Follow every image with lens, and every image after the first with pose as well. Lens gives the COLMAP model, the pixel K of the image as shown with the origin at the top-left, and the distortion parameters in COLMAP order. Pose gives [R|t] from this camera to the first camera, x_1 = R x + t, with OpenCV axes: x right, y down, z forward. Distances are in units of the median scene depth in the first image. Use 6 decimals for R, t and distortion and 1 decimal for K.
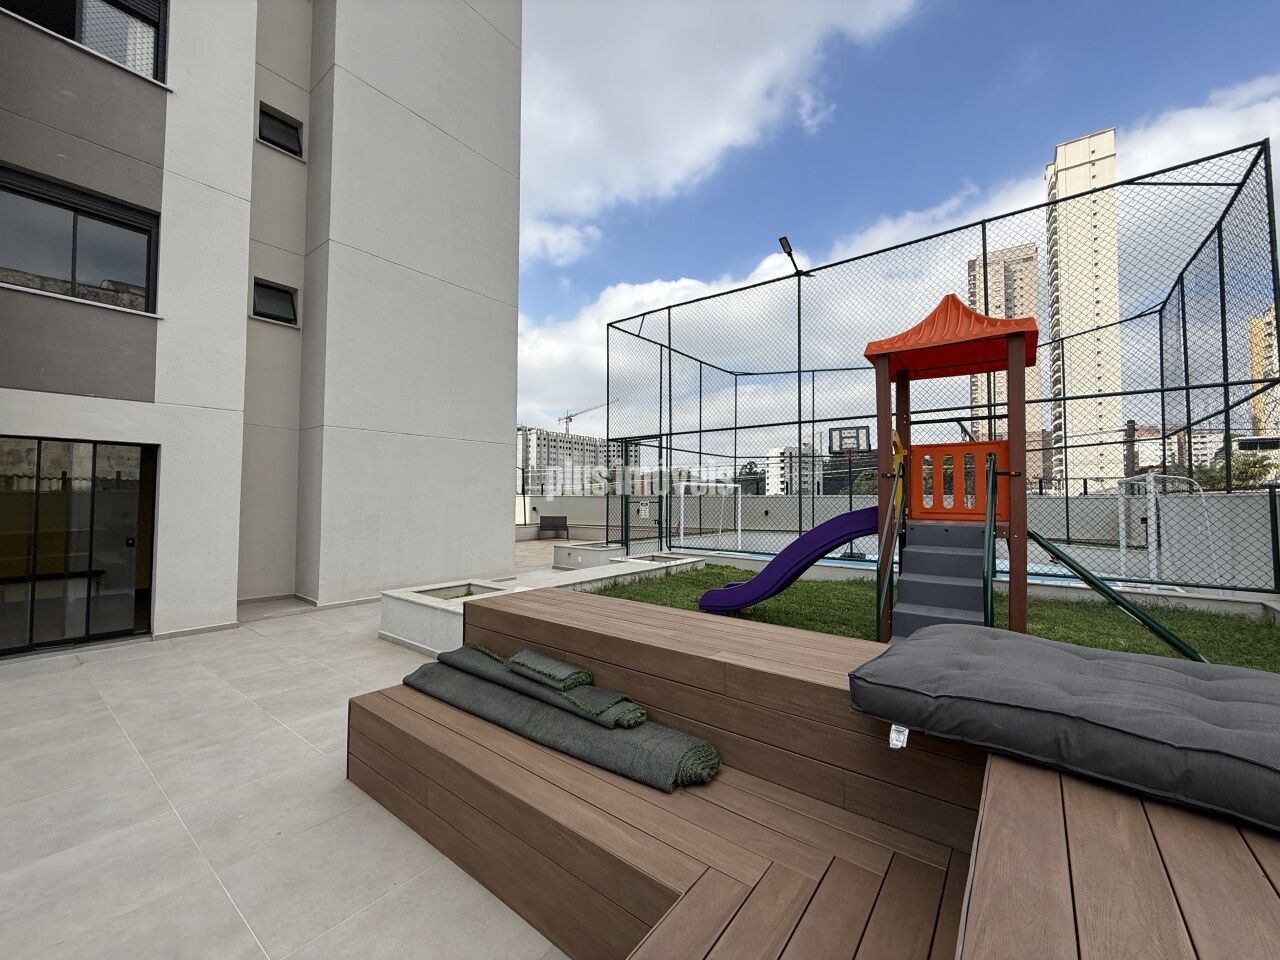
lens RADIAL K [[510.8, 0, 638.9], [0, 510.8, 480.2], [0, 0, 1]] dist [0.001217, 0.000022]
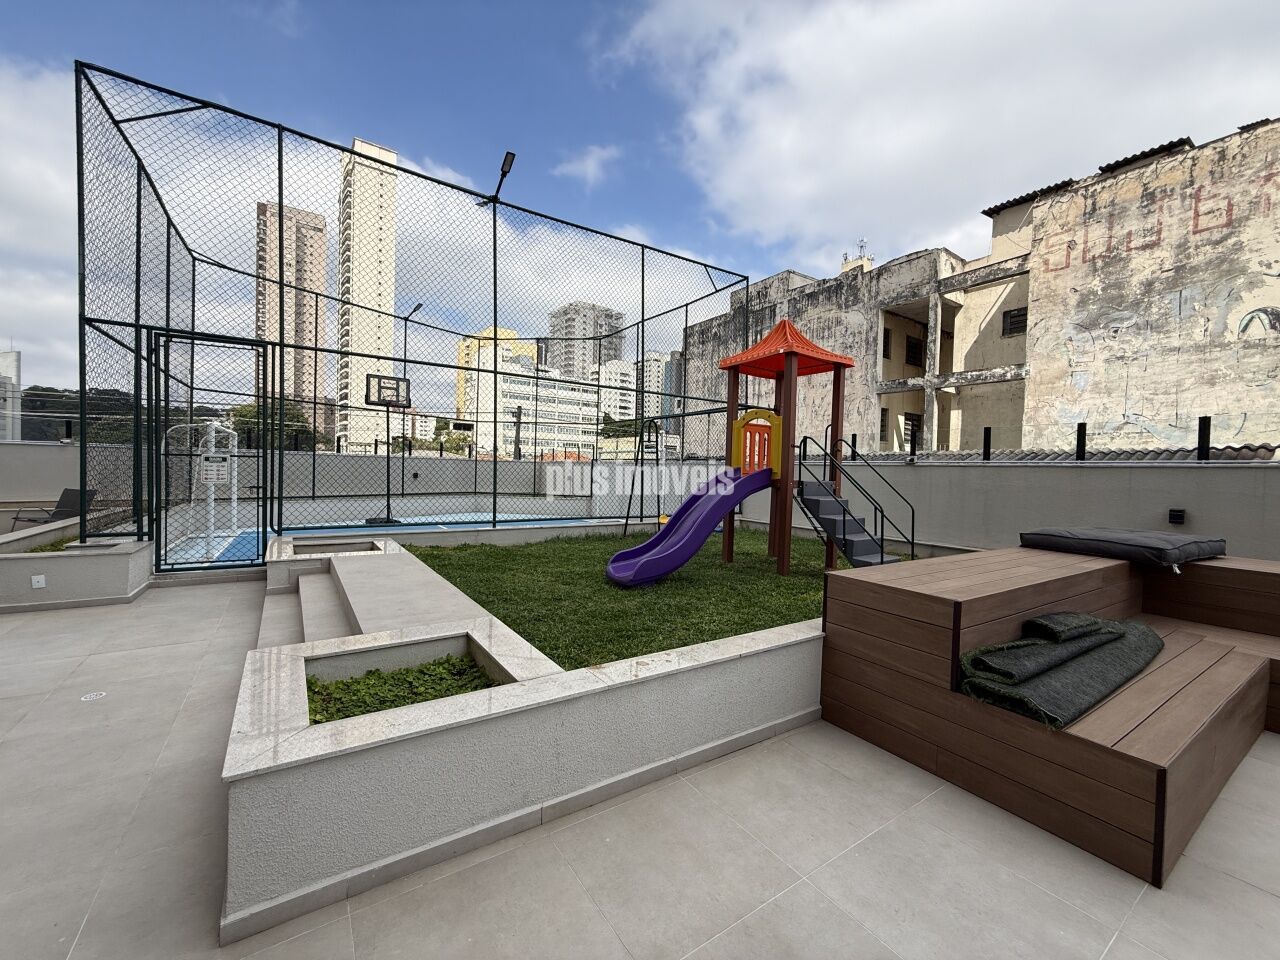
lens RADIAL K [[510.8, 0, 638.9], [0, 510.8, 480.2], [0, 0, 1]] dist [0.001217, 0.000022]
pose [[0.313026, -0.013103, 0.949654, -0.290572], [-0.059093, 0.997699, 0.033245, 0.019189], [-0.947904, -0.066524, 0.311531, 0.306940]]
